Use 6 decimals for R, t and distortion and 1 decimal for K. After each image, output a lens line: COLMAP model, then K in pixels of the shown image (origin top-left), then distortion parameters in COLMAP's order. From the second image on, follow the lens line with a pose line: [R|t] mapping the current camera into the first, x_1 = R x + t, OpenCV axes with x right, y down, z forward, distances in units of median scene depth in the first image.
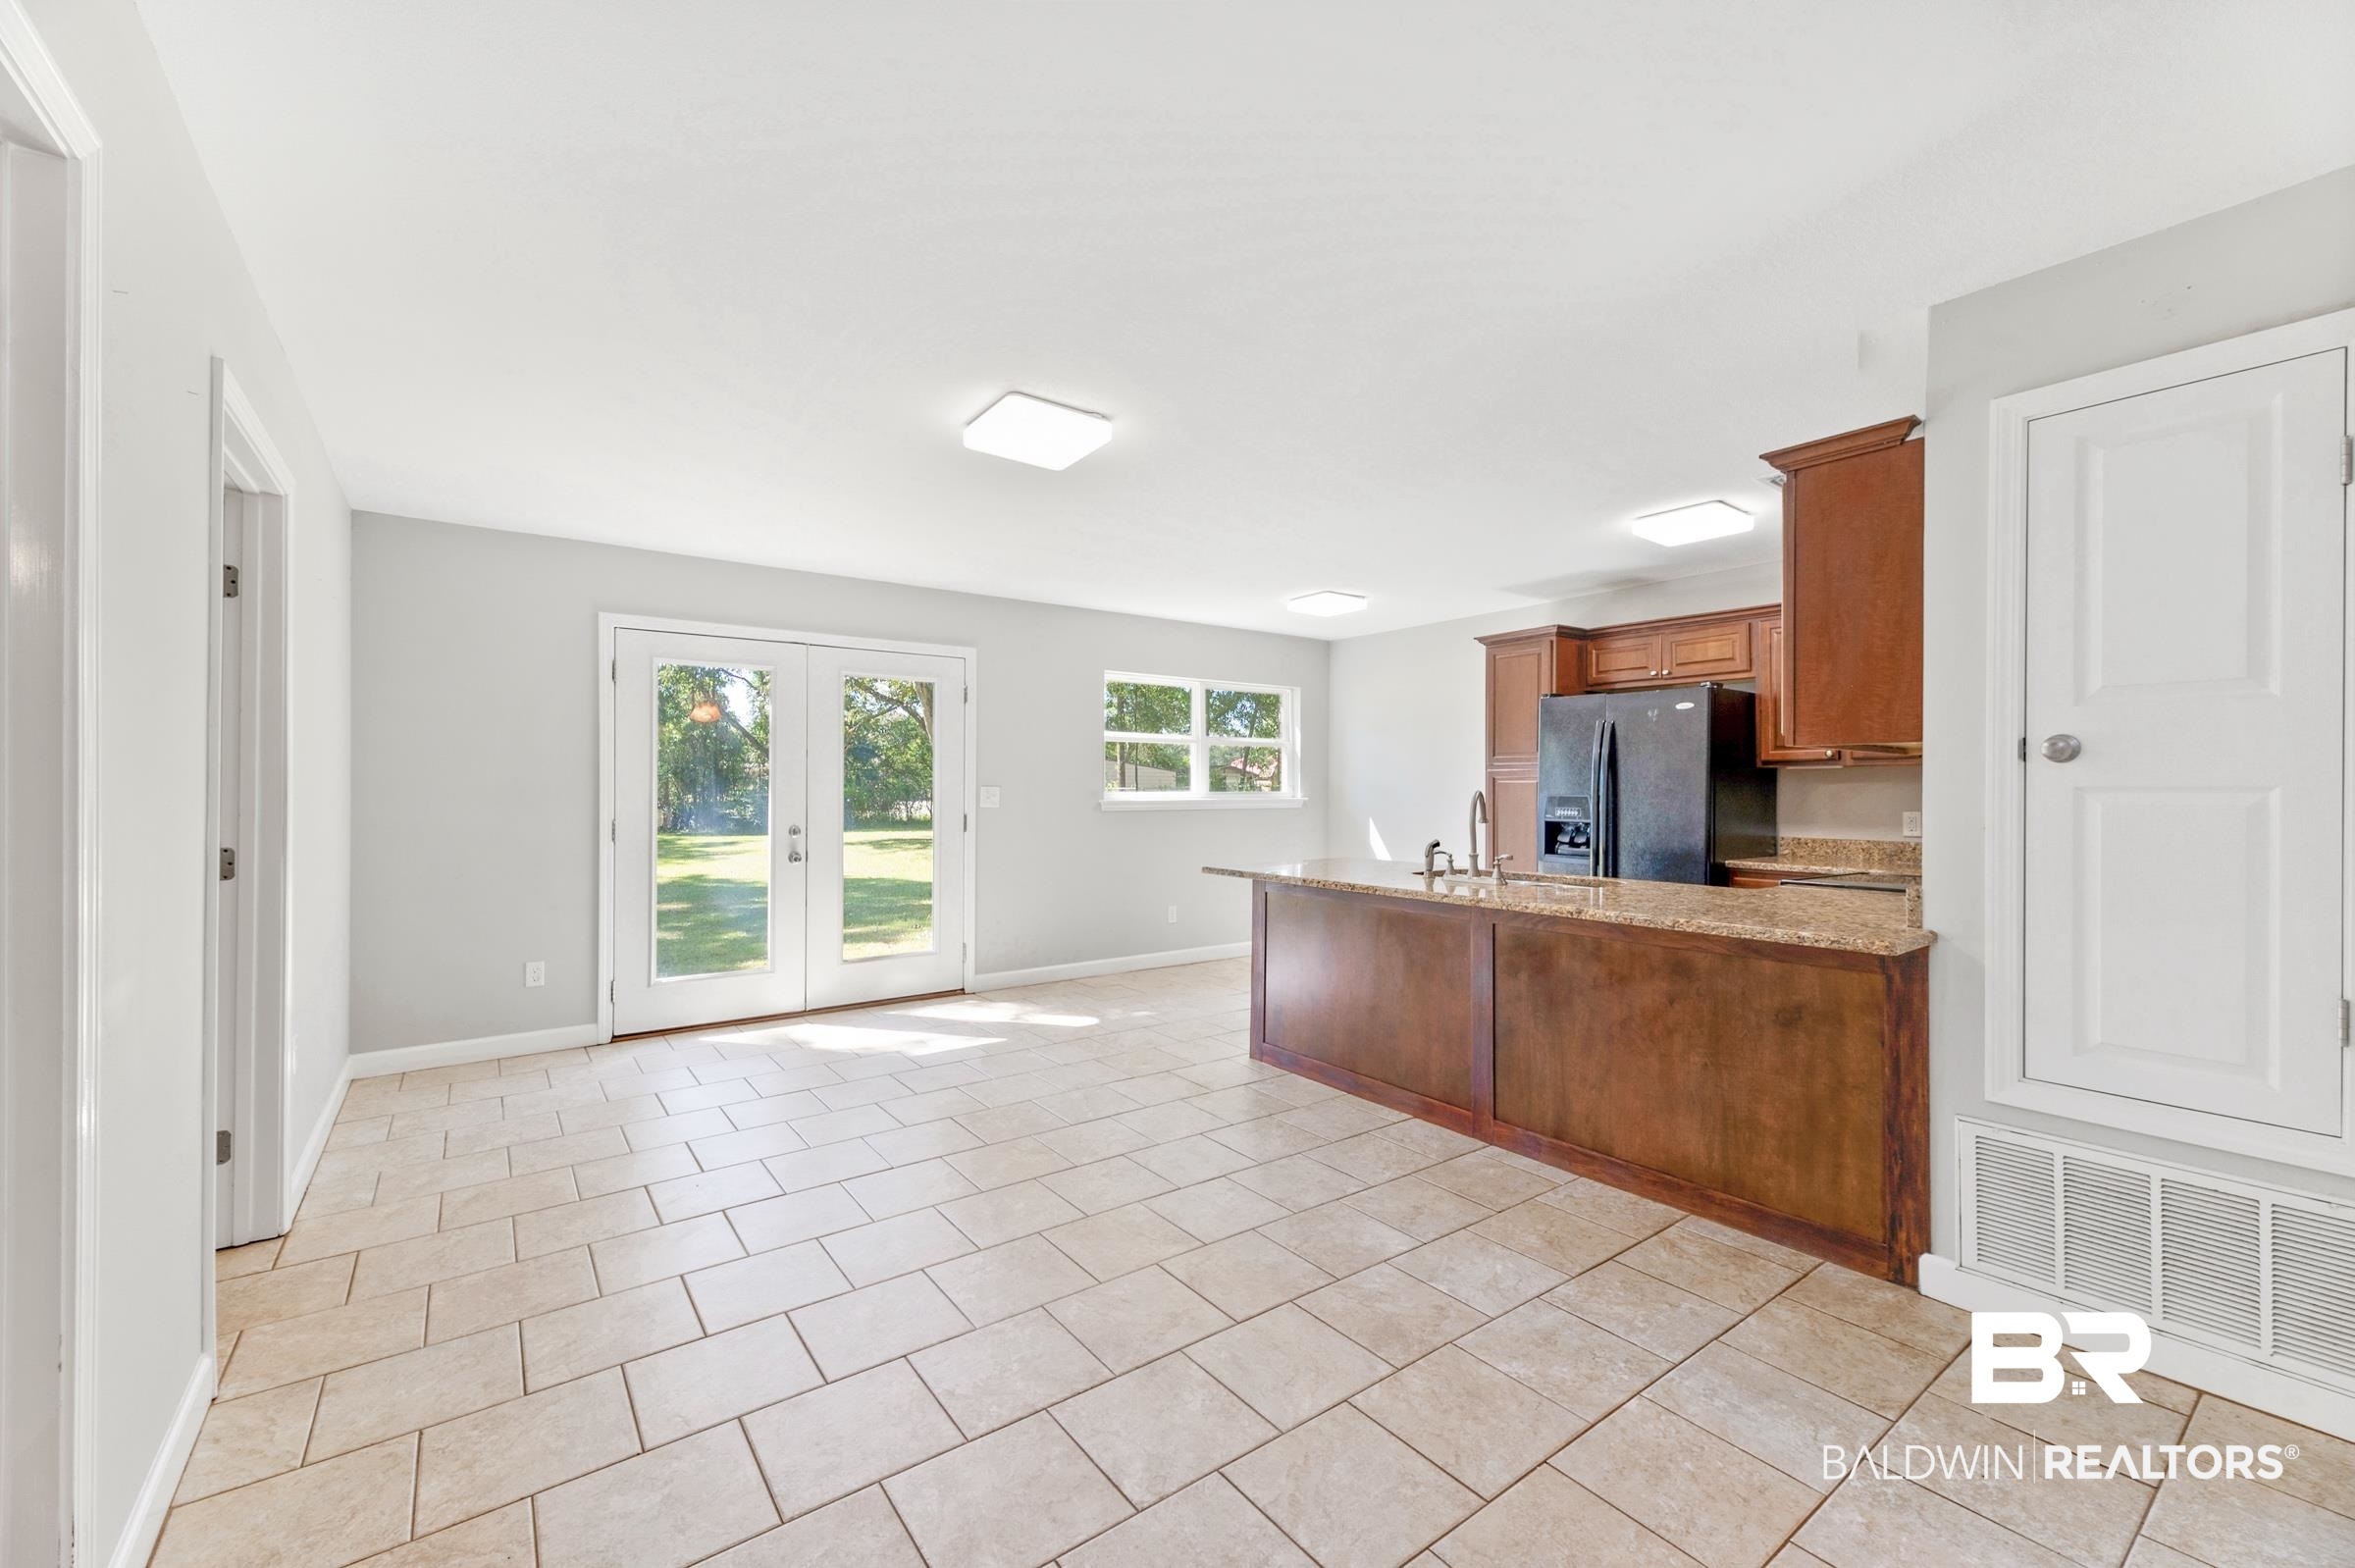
lens RADIAL K [[948.3, 0, 1177.5], [0, 948.3, 780.7], [0, 0, 1]] dist [0.012185, -0.002220]
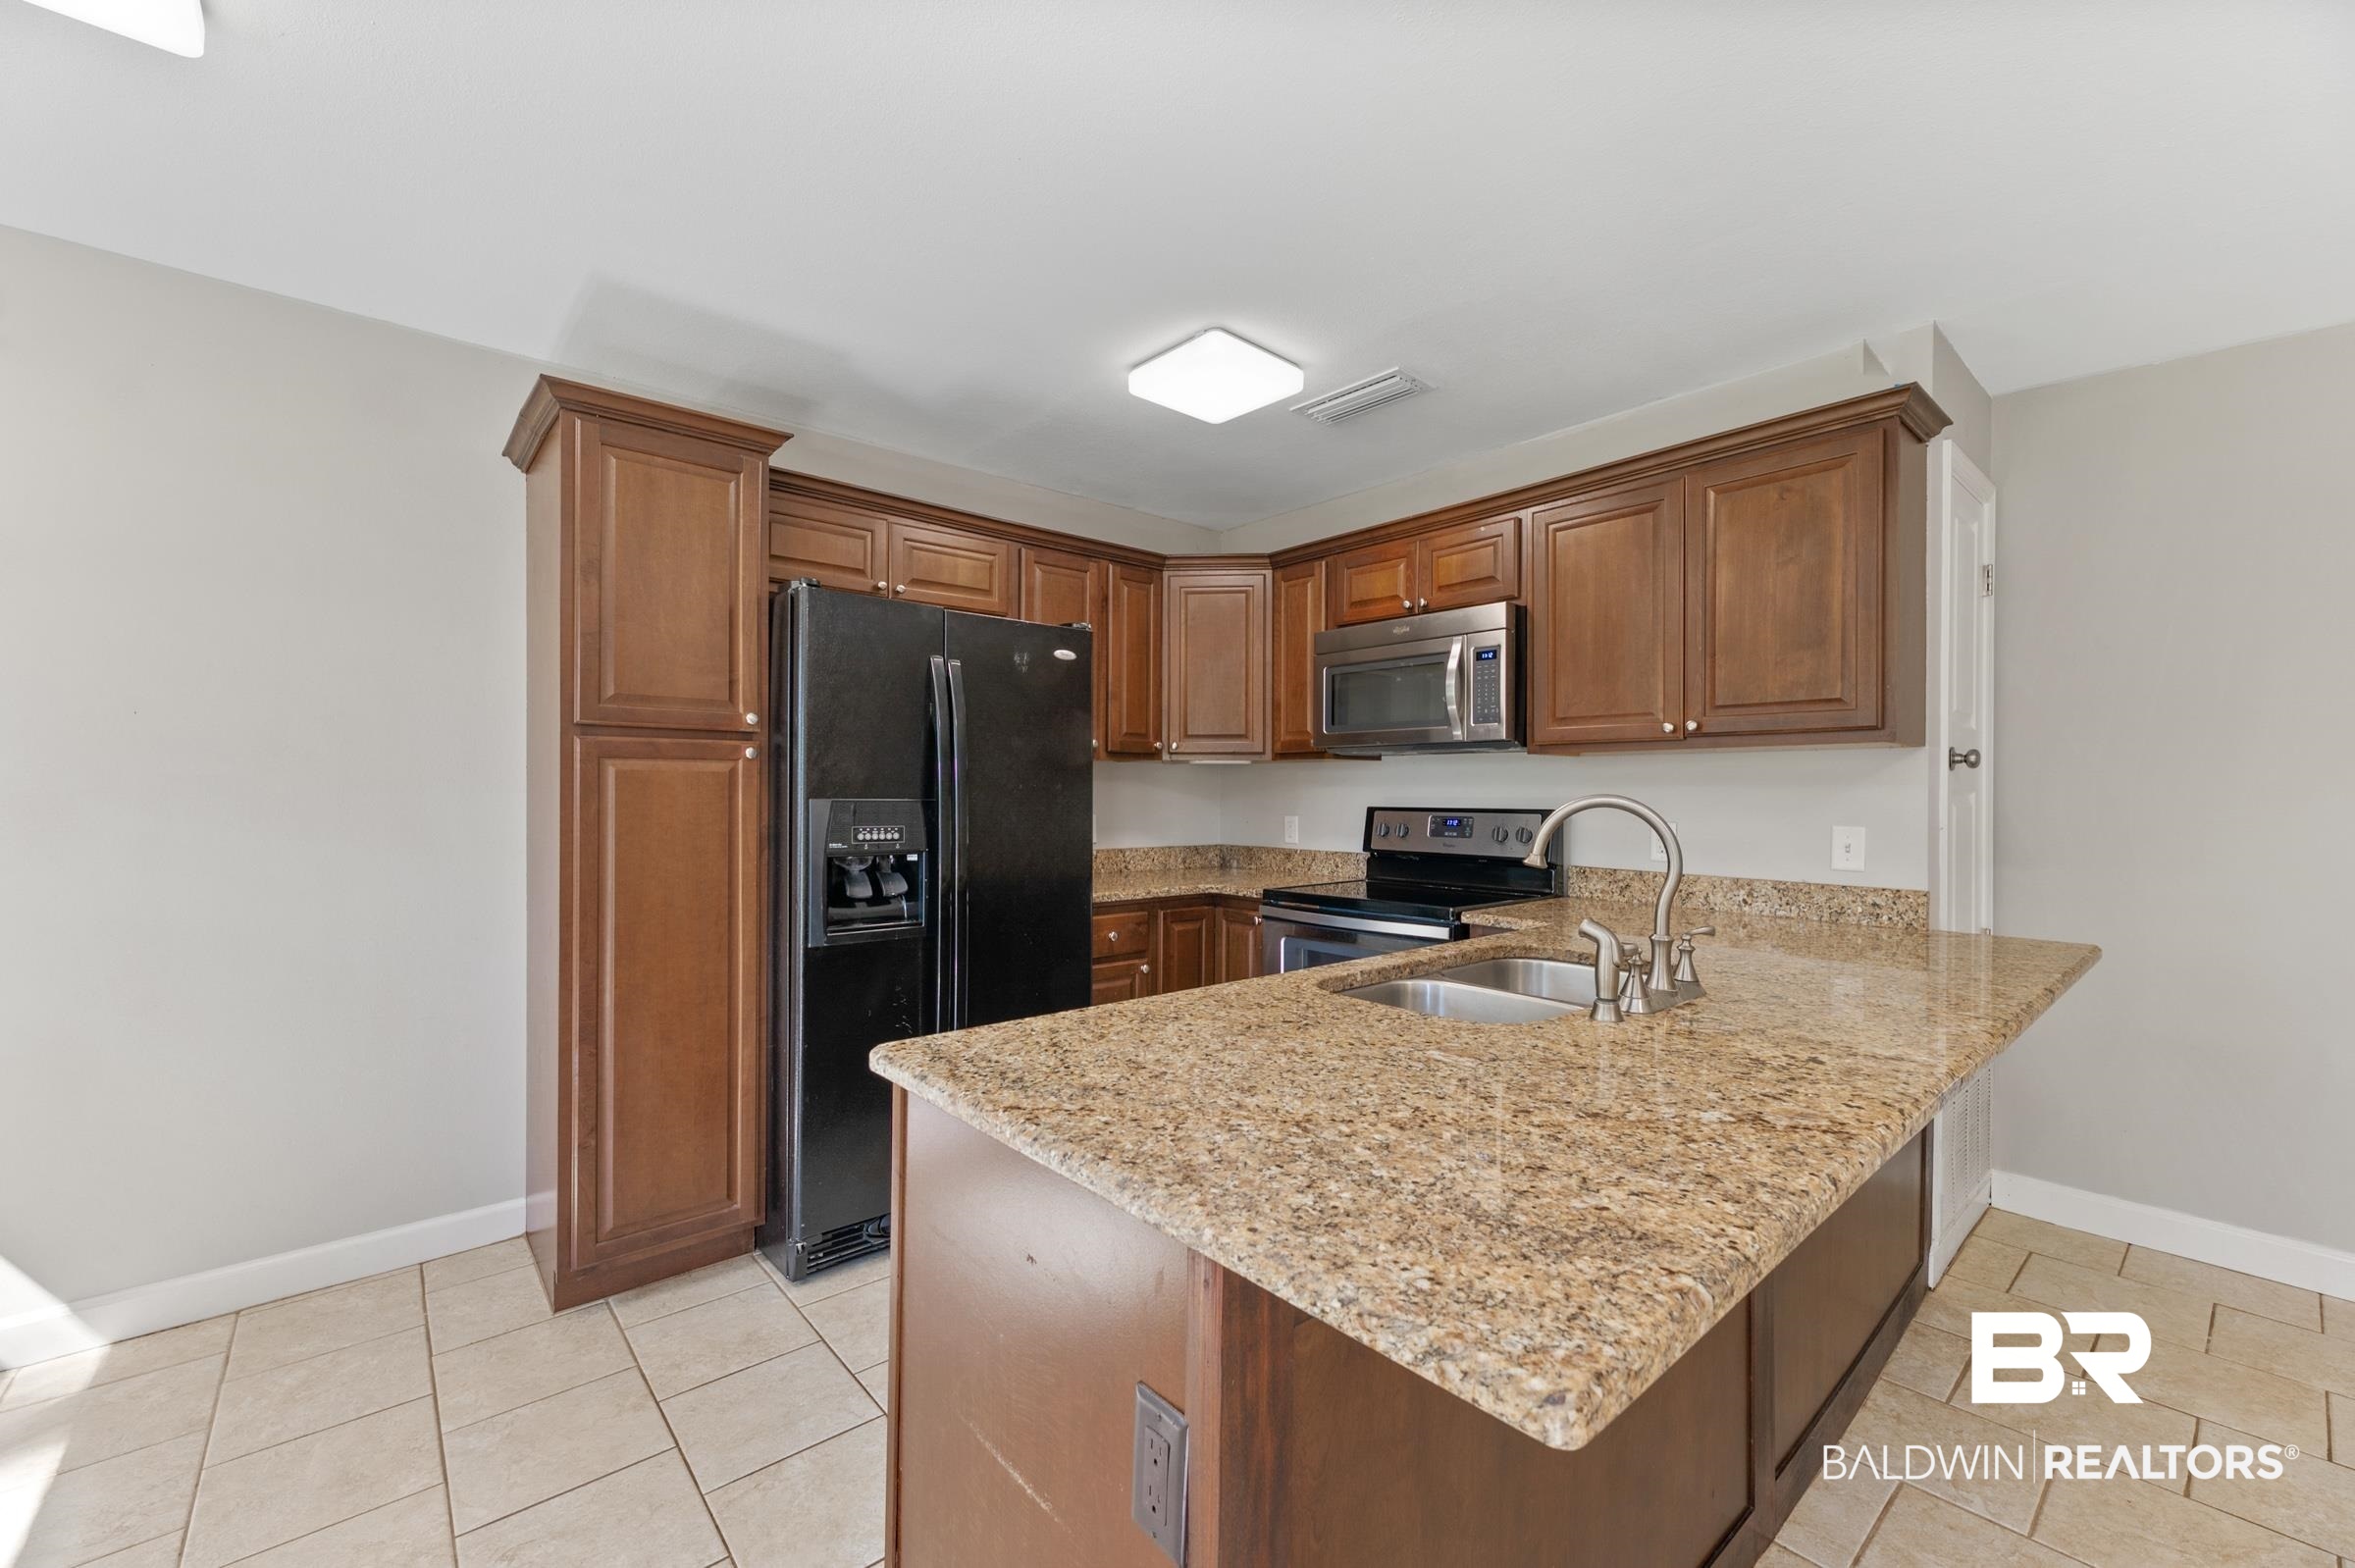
lens RADIAL K [[948.3, 0, 1175.3], [0, 948.3, 792.4], [0, 0, 1]] dist [0.012185, -0.002220]
pose [[-0.066988, -0.005268, 0.997740, -0.146284], [-0.014728, 0.999882, 0.004290, 0.012449], [-0.997645, -0.014408, -0.067058, 1.499892]]
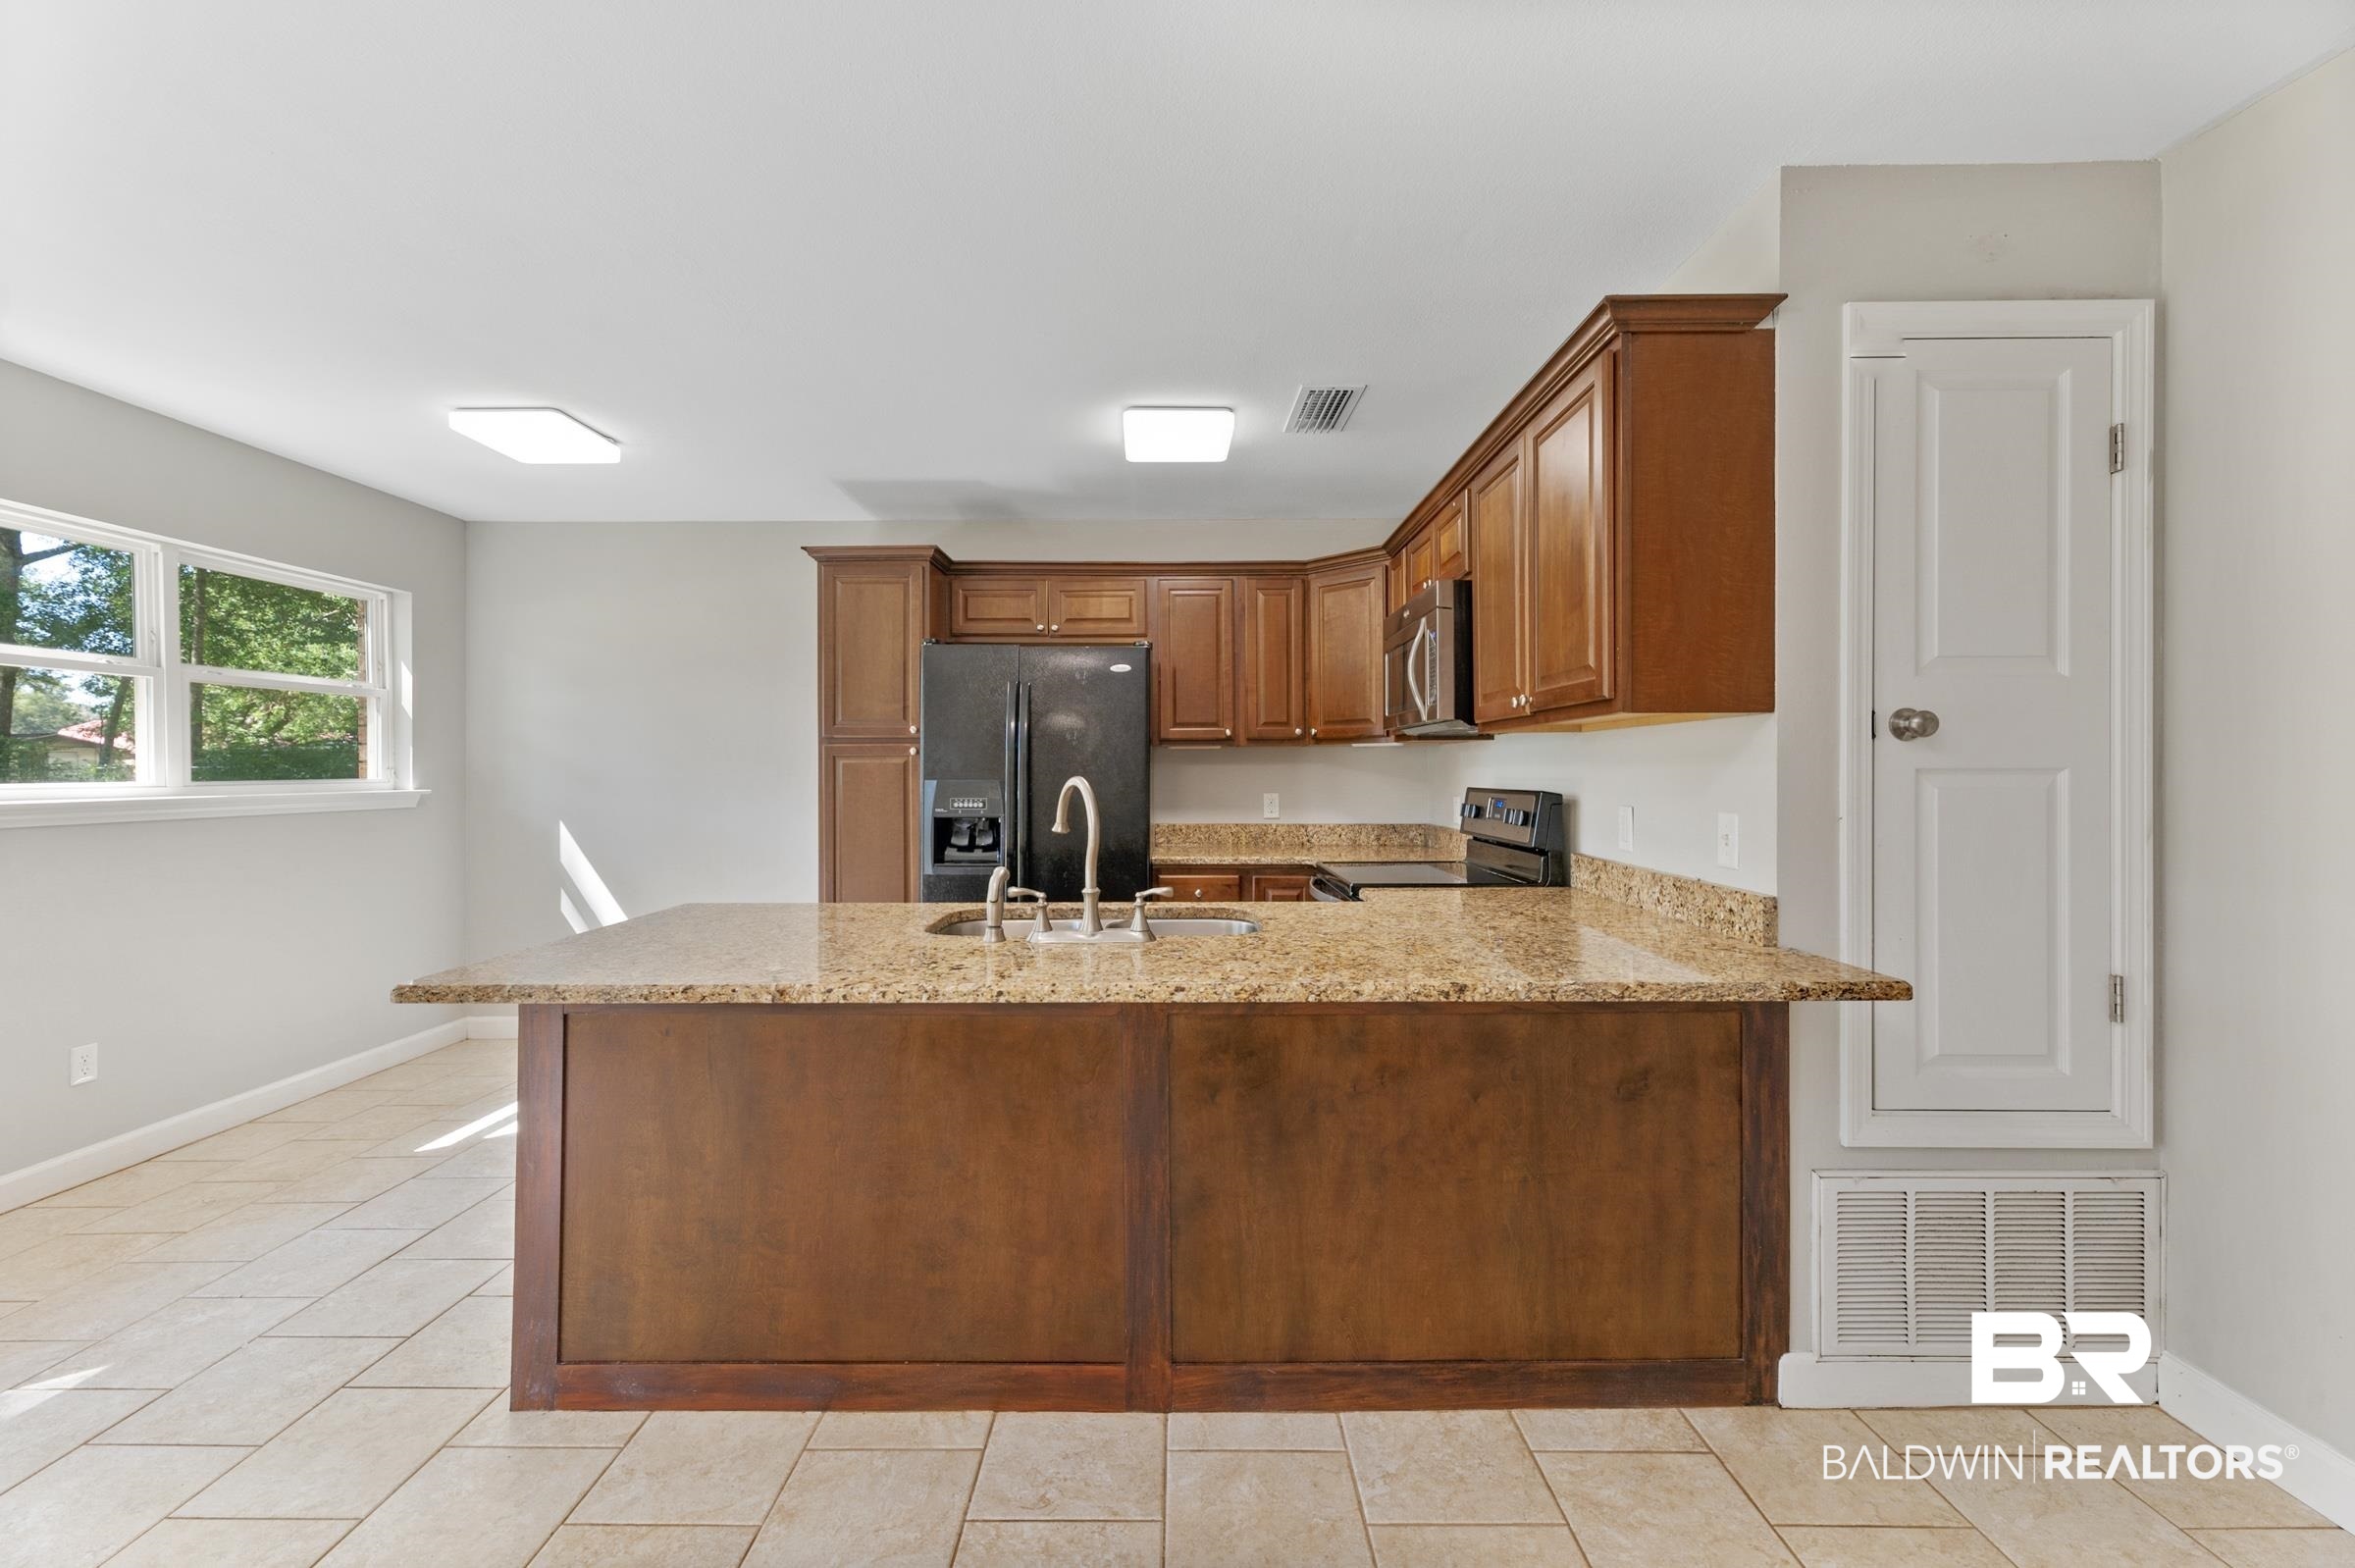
lens RADIAL K [[948.3, 0, 1171.7], [0, 948.3, 770.2], [0, 0, 1]] dist [0.012185, -0.002220]
pose [[0.601382, -0.004760, 0.798947, -0.127382], [-0.002370, 0.999967, 0.007741, 0.002271], [-0.798958, -0.006549, 0.601351, 0.748389]]
